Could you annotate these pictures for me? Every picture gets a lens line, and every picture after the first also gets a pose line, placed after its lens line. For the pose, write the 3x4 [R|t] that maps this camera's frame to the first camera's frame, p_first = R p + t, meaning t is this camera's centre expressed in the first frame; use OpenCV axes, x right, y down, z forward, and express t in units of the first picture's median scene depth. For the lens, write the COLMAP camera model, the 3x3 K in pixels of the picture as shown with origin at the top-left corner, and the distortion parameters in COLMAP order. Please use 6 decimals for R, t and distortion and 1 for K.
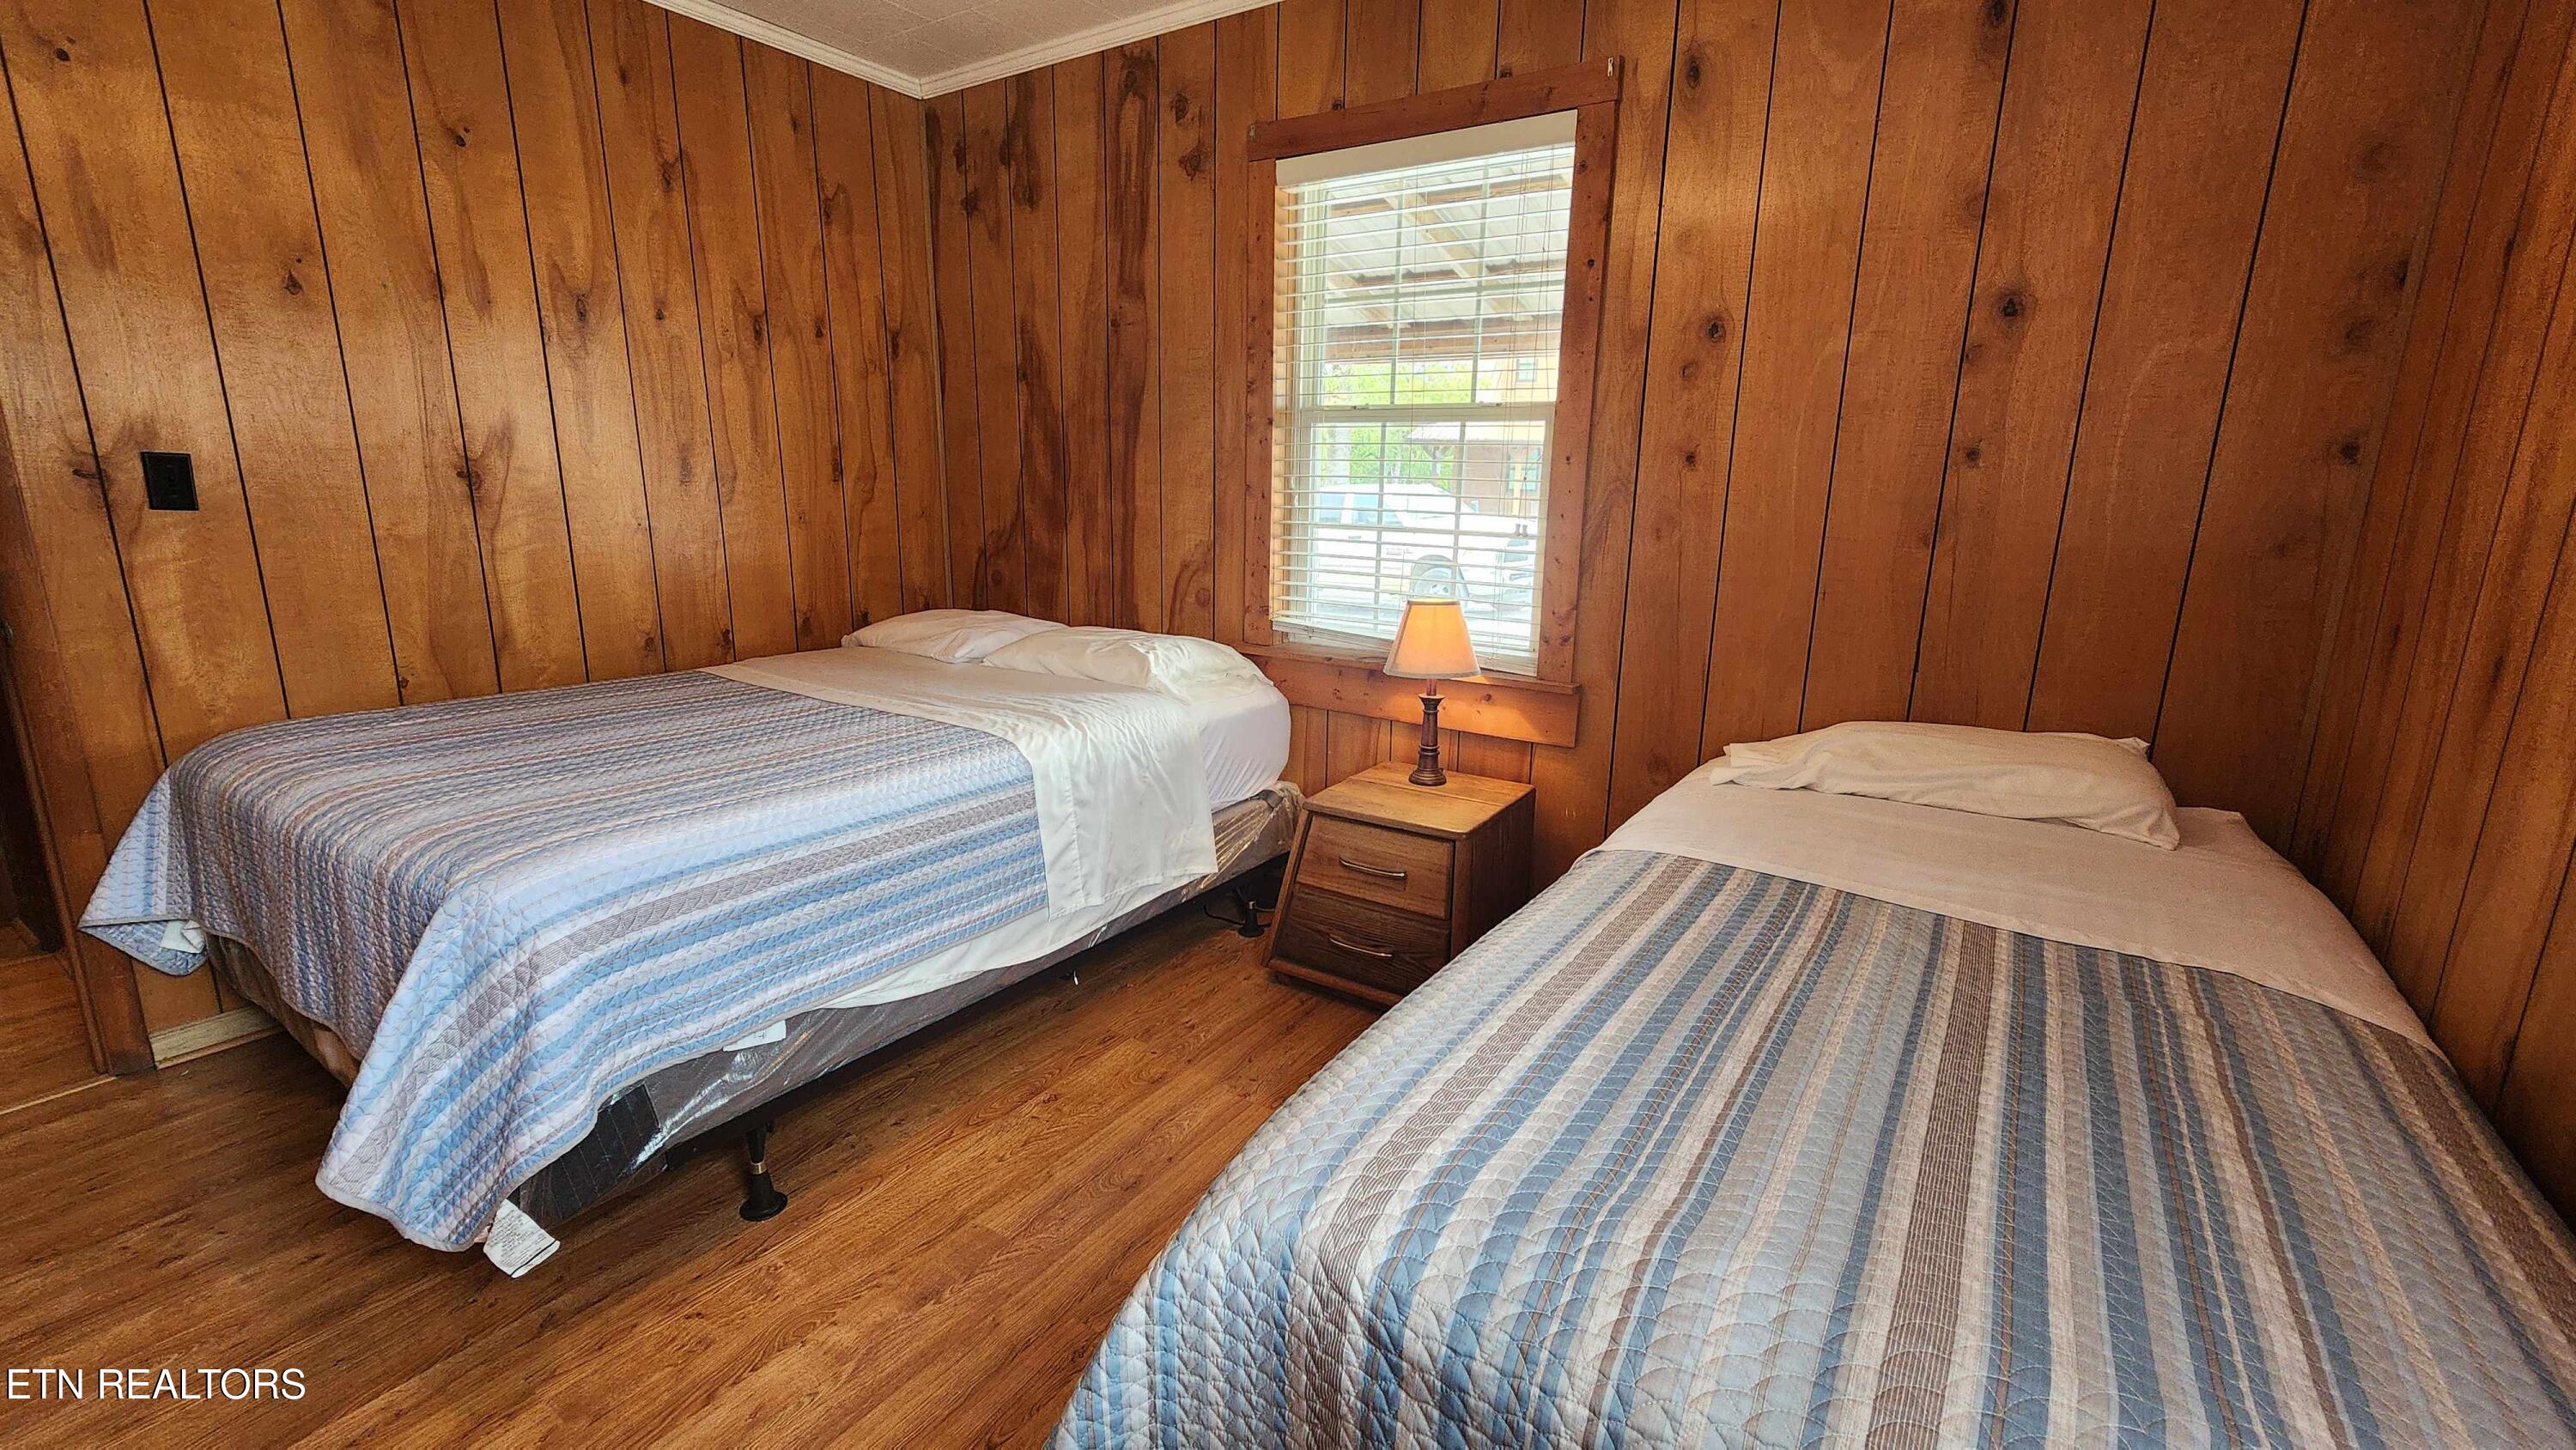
lens RADIAL K [[1057.7, 0, 1298.7], [0, 1057.7, 725.6], [0, 0, 1]] dist [0.000718, 0.000130]
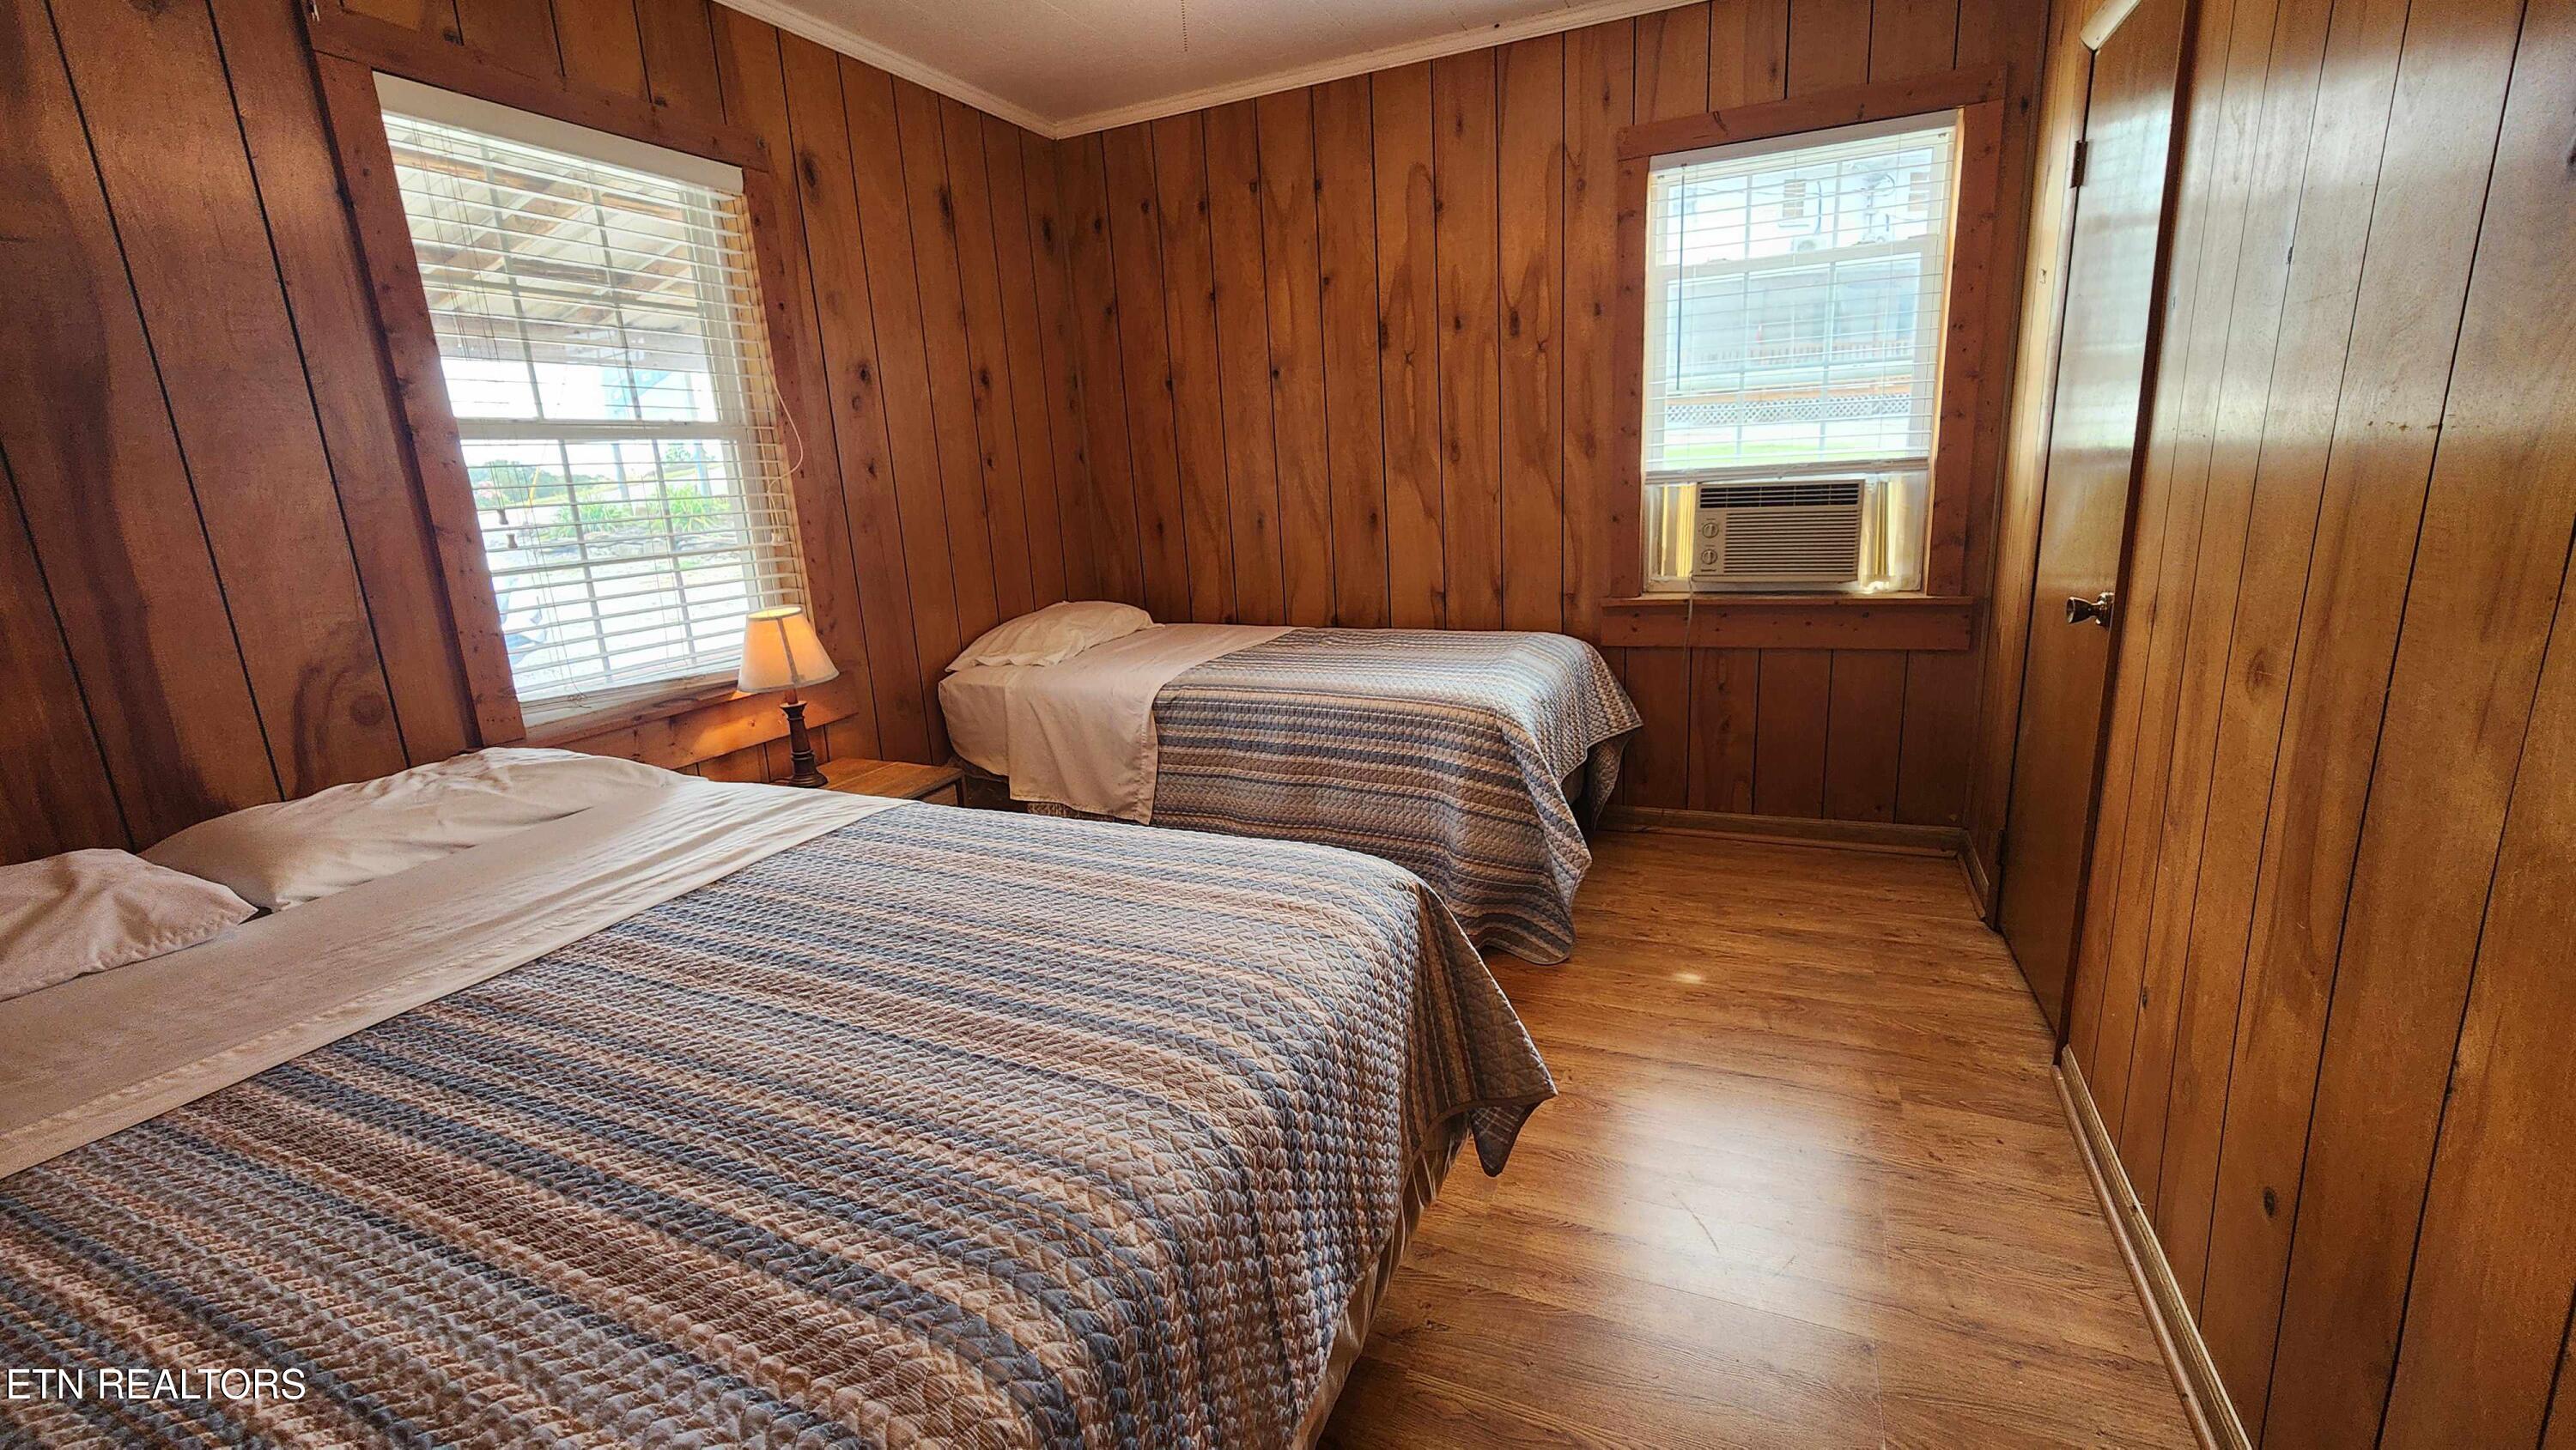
lens RADIAL K [[1057.7, 0, 1294.8], [0, 1057.7, 715.2], [0, 0, 1]] dist [0.000718, 0.000130]
pose [[-0.168160, -0.242459, 0.955477, -0.994417], [0.267554, 0.921668, 0.280969, -0.187377], [-0.948756, 0.302889, -0.090117, 0.668288]]
